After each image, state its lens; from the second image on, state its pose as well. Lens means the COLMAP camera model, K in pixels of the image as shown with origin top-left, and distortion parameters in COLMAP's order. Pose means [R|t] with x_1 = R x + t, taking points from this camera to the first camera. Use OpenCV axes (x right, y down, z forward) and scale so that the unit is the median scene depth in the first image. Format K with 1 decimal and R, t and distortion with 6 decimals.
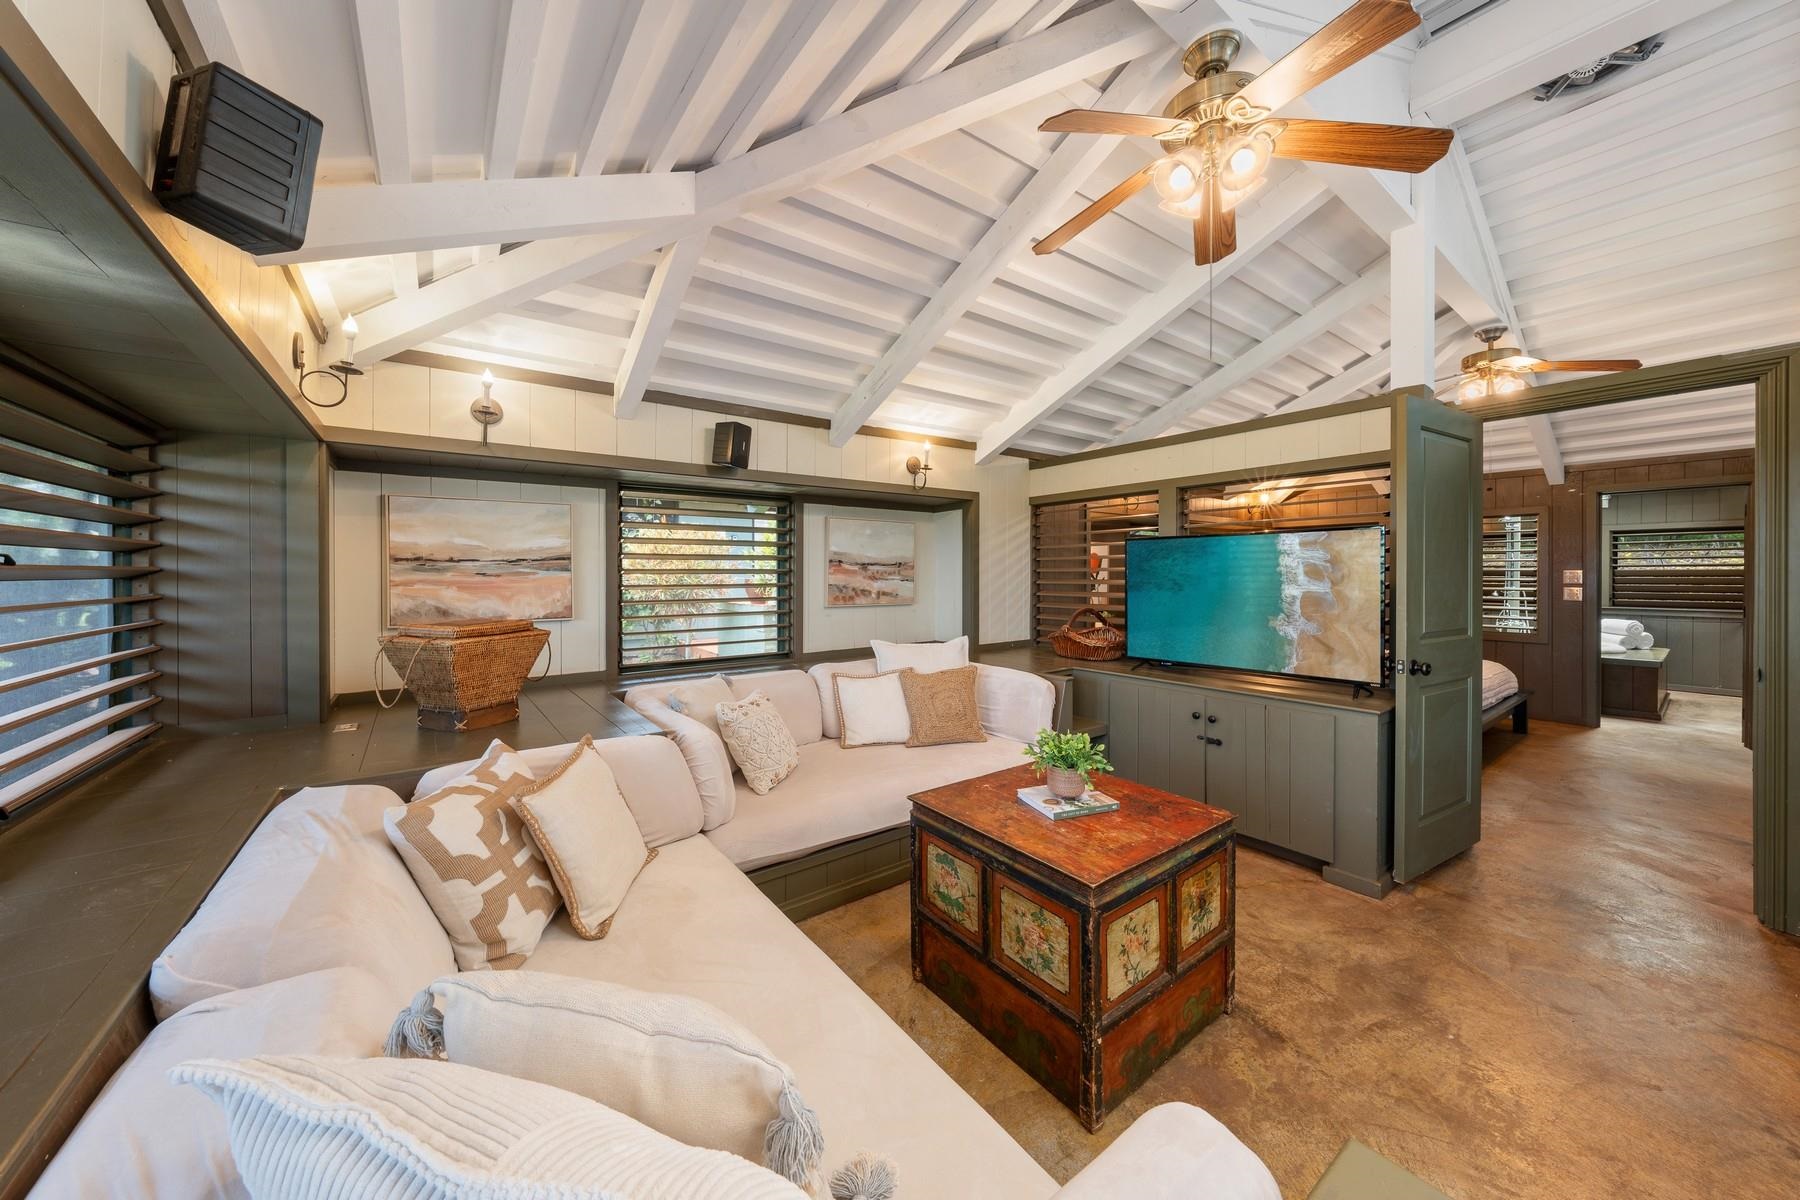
lens RADIAL K [[628.4, 0, 906.6], [0, 628.4, 578.2], [0, 0, 1]] dist [-0.001400, -0.000119]
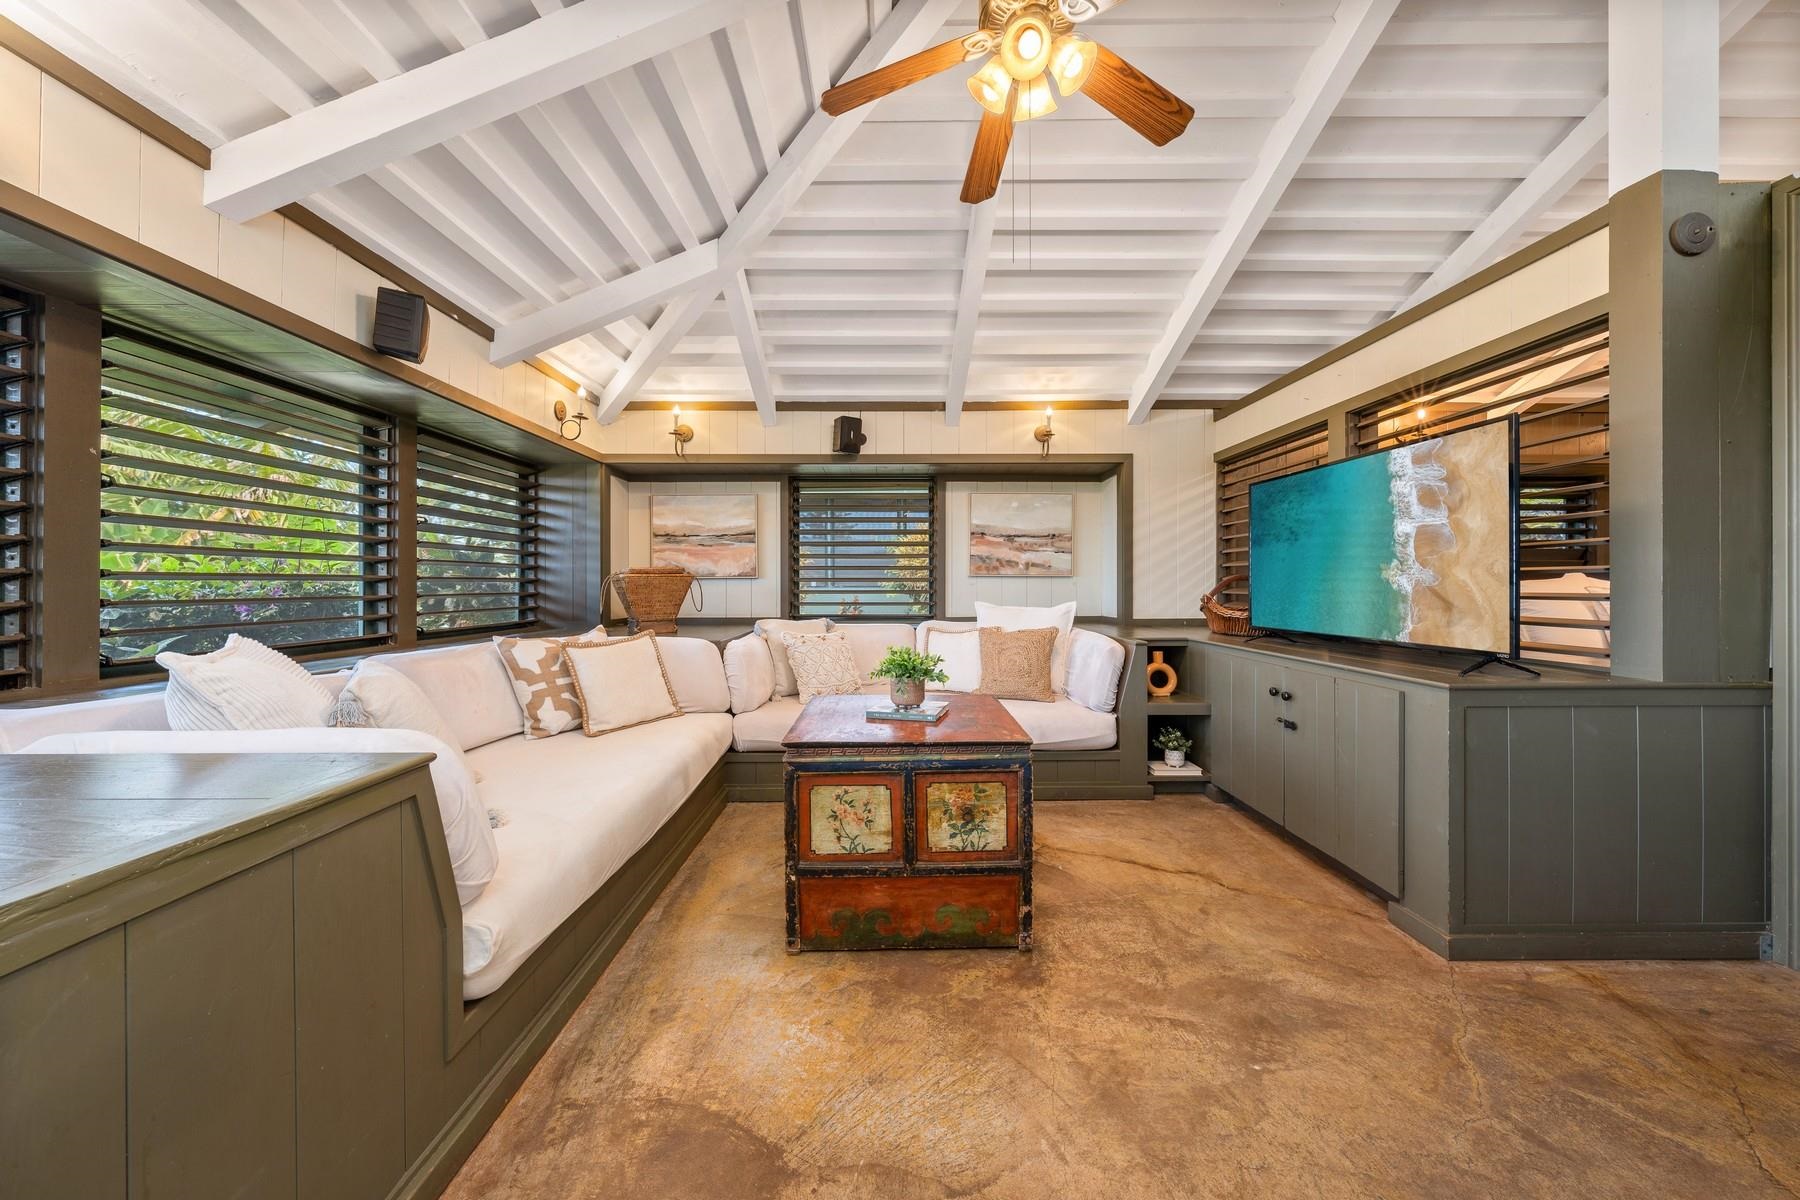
lens RADIAL K [[628.6, 0, 898.1], [0, 628.6, 586.2], [0, 0, 1]] dist [0.000074, -0.000029]
pose [[0.804904, 0.001434, -0.593403, 0.566403], [-0.004142, 0.999986, -0.003203, 0.091783], [0.593390, 0.005036, 0.804899, 0.076810]]
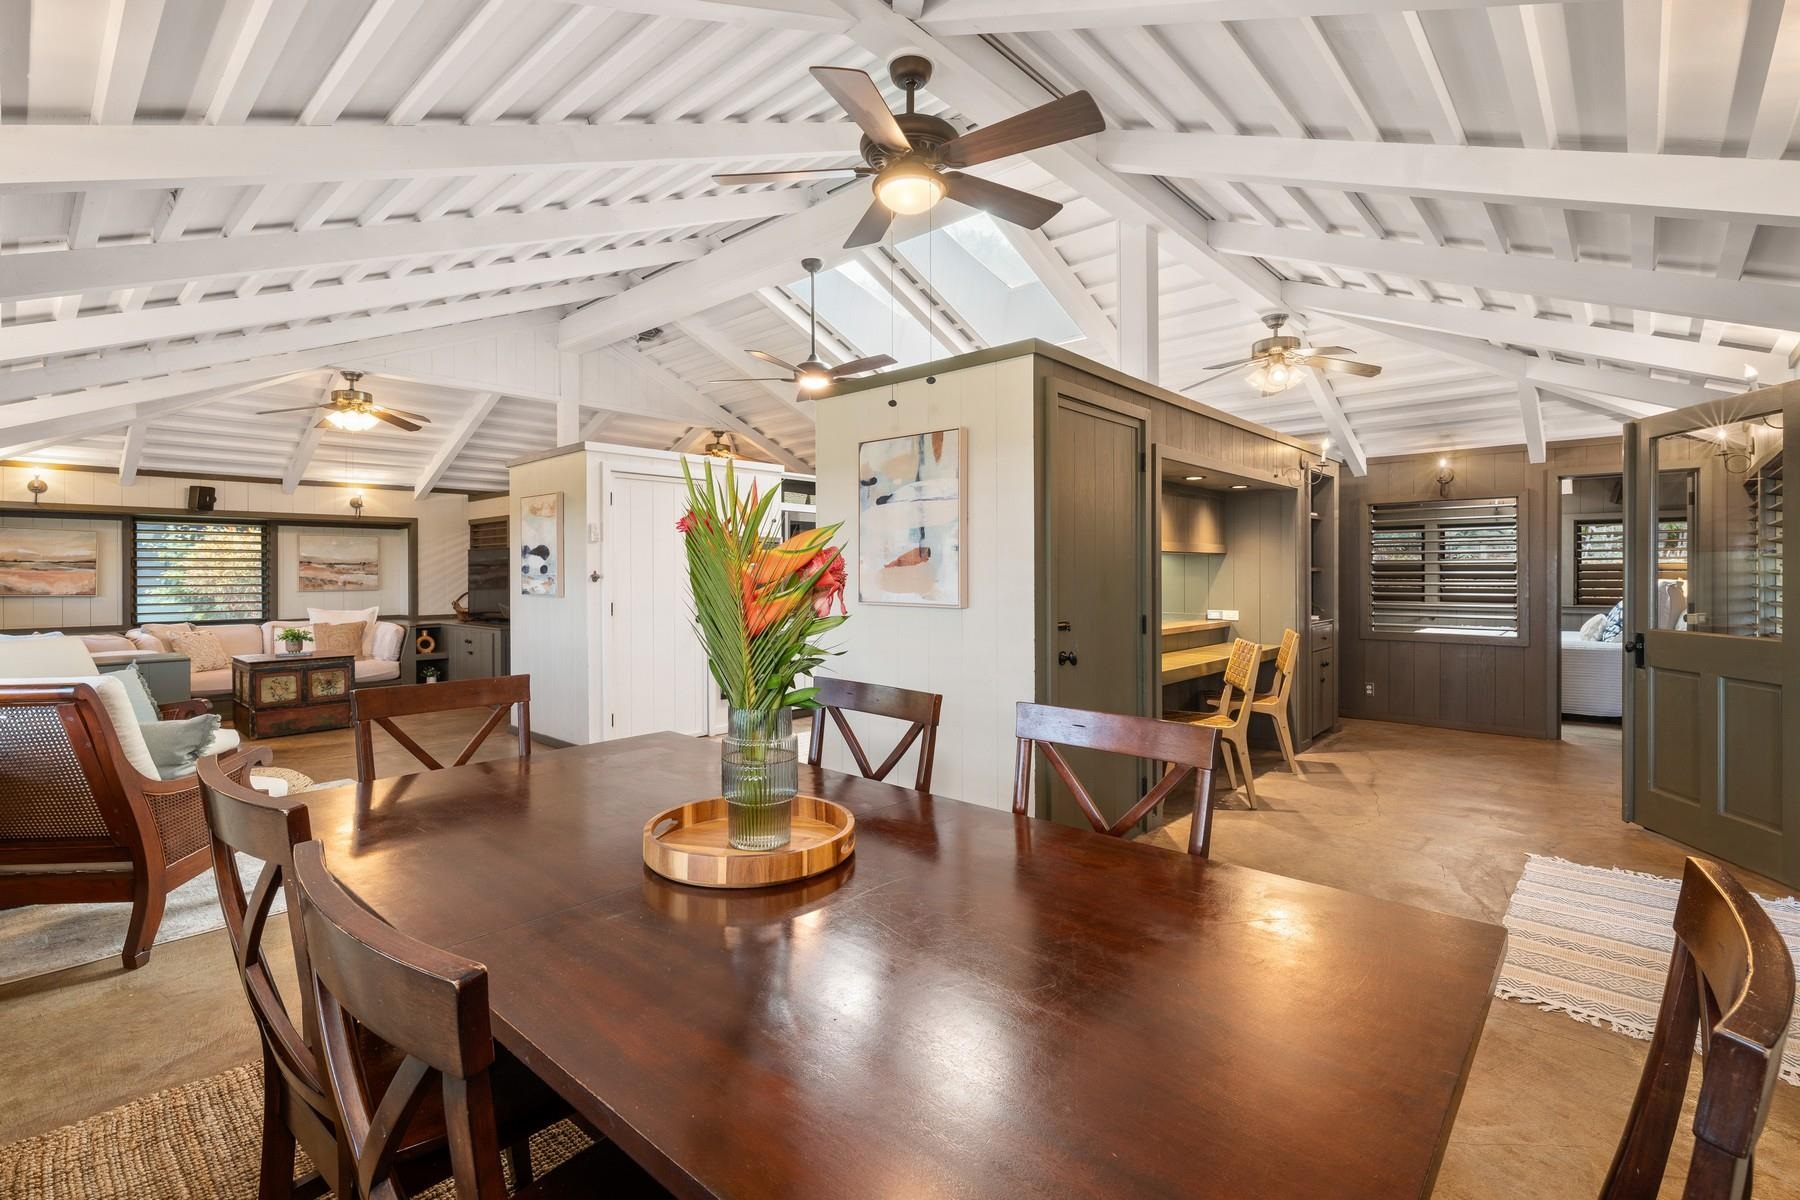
lens RADIAL K [[789.1, 0, 826.7], [0, 789.1, 570.0], [0, 0, 1]] dist [0.067360, -0.028691]
pose [[0.991967, -0.004154, 0.126428, 1.281363], [0.005974, 0.999884, -0.014019, 0.040632], [-0.126355, 0.014662, 0.991877, -1.629903]]
